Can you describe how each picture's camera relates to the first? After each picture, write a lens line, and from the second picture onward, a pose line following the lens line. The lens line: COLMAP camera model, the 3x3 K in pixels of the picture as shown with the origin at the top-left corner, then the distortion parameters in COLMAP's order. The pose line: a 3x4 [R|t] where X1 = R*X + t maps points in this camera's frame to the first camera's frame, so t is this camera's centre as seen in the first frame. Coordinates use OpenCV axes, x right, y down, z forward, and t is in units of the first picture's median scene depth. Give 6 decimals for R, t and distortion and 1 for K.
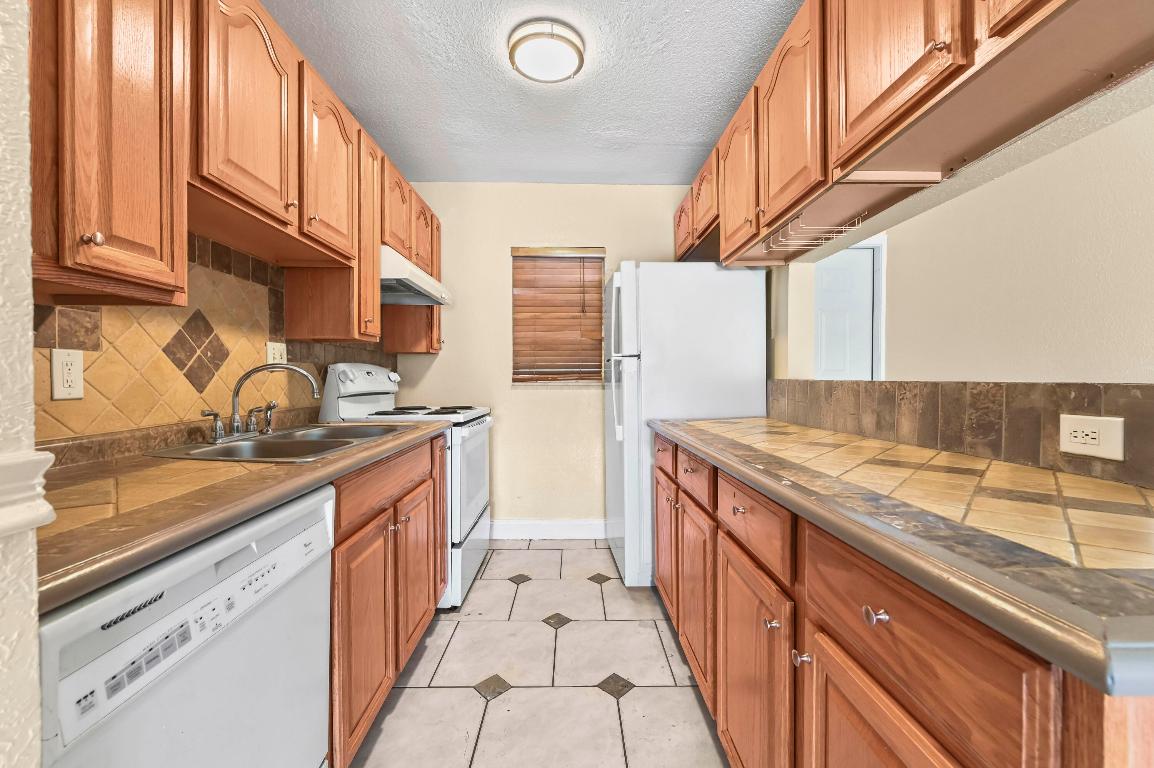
lens RADIAL K [[466.1, 0, 581.2], [0, 466.1, 363.0], [0, 0, 1]] dist [0.000839, -0.000100]
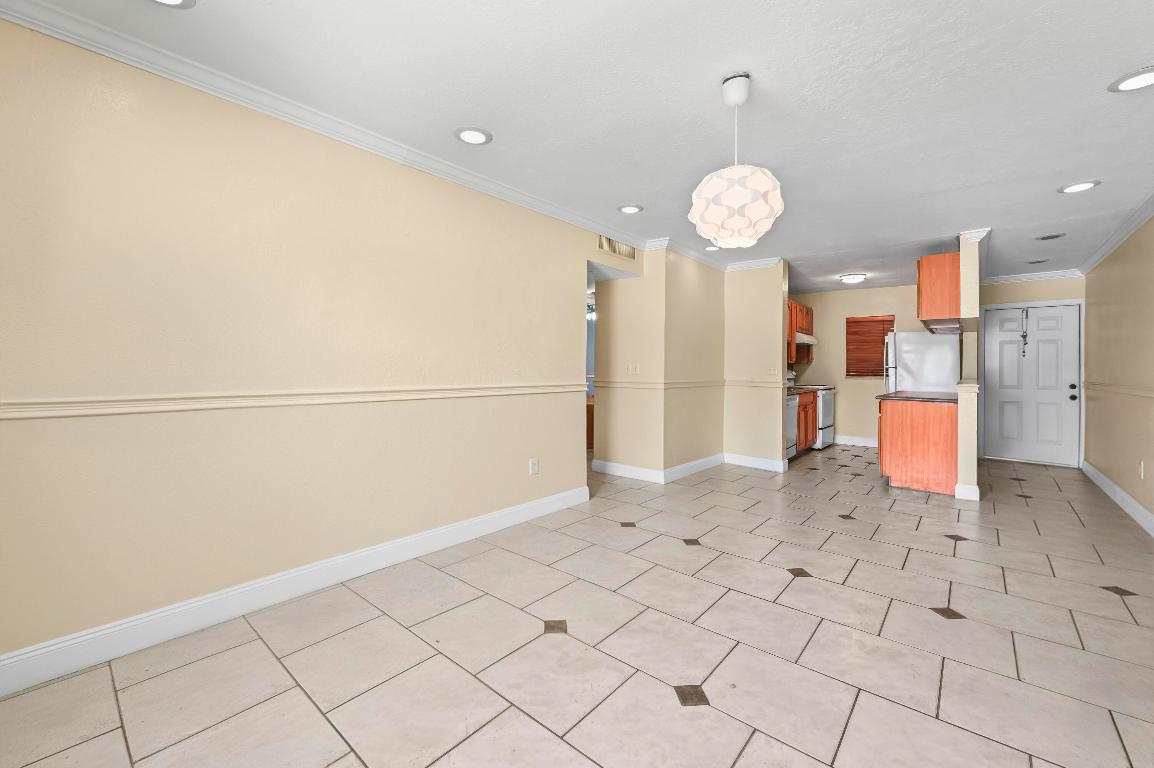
lens RADIAL K [[466.1, 0, 581.2], [0, 466.1, 363.0], [0, 0, 1]] dist [0.000839, -0.000100]
pose [[0.747926, 0.006077, -0.663755, 0.440217], [0.005583, 0.999865, 0.015445, -0.073773], [0.663759, -0.015257, 0.747791, -1.745901]]
